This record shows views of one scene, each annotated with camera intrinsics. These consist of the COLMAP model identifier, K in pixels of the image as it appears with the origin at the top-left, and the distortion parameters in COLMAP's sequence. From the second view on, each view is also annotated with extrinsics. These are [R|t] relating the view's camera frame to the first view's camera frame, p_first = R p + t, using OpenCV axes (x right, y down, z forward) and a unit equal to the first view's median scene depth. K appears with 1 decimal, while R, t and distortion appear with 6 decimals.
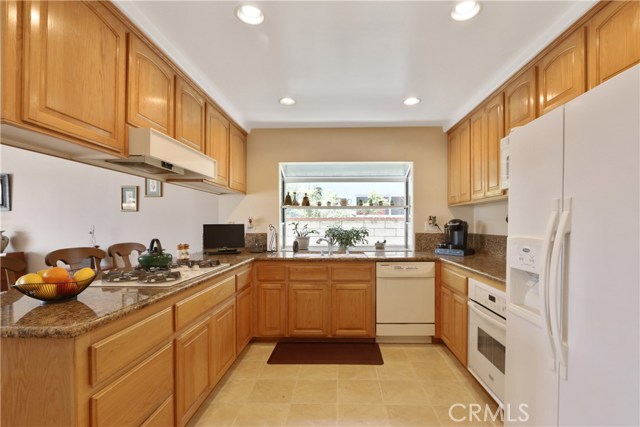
lens RADIAL K [[304.3, 0, 341.0], [0, 304.3, 225.2], [0, 0, 1]] dist [-0.012066, 0.001246]
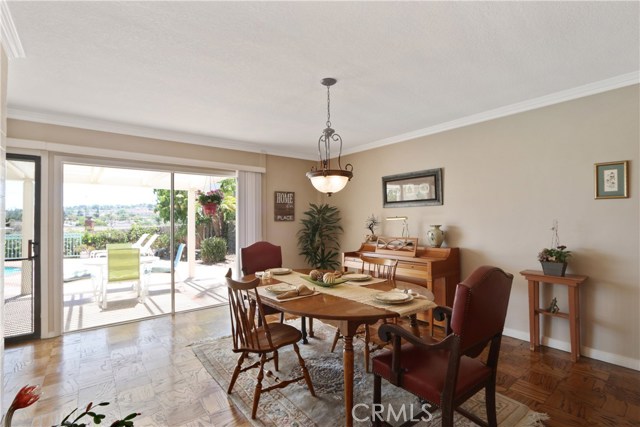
lens RADIAL K [[304.3, 0, 316.1], [0, 304.3, 215.4], [0, 0, 1]] dist [-0.012066, 0.001246]
pose [[0.626925, -0.014931, -0.778937, -0.735798], [0.002466, 0.999849, -0.017181, 0.003838], [0.779076, 0.008851, 0.626867, 0.054257]]
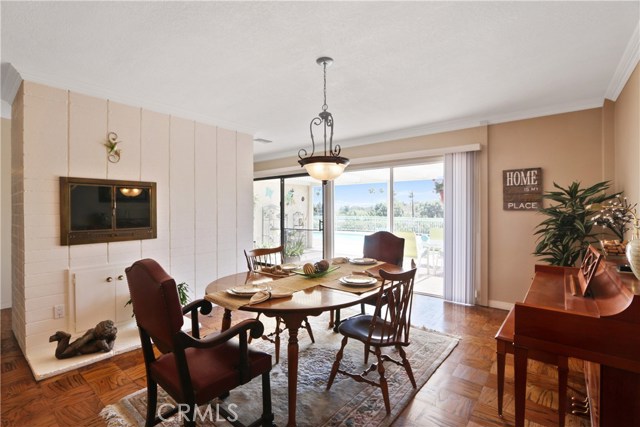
lens RADIAL K [[304.3, 0, 333.9], [0, 304.3, 208.2], [0, 0, 1]] dist [-0.012066, 0.001246]
pose [[-0.601397, 0.003434, -0.798943, -0.759354], [-0.001024, 0.999987, 0.005069, -0.007781], [0.798950, 0.003867, -0.601385, 1.066253]]
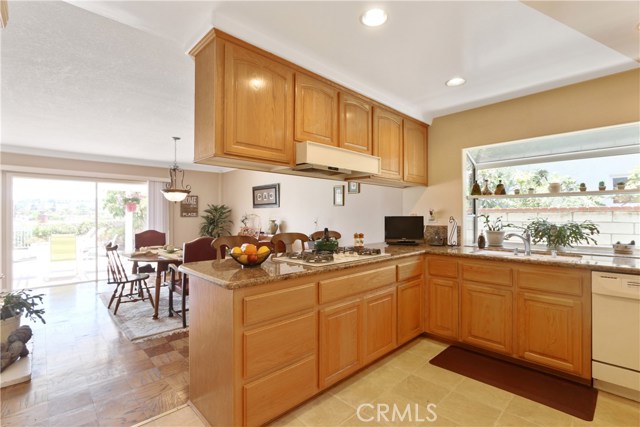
lens RADIAL K [[304.3, 0, 323.9], [0, 304.3, 212.7], [0, 0, 1]] dist [-0.012066, 0.001246]
pose [[0.703038, -0.006027, -0.711126, 0.177723], [-0.004637, 0.999904, -0.013058, -0.000494], [0.711137, 0.012478, 0.702943, 0.077767]]
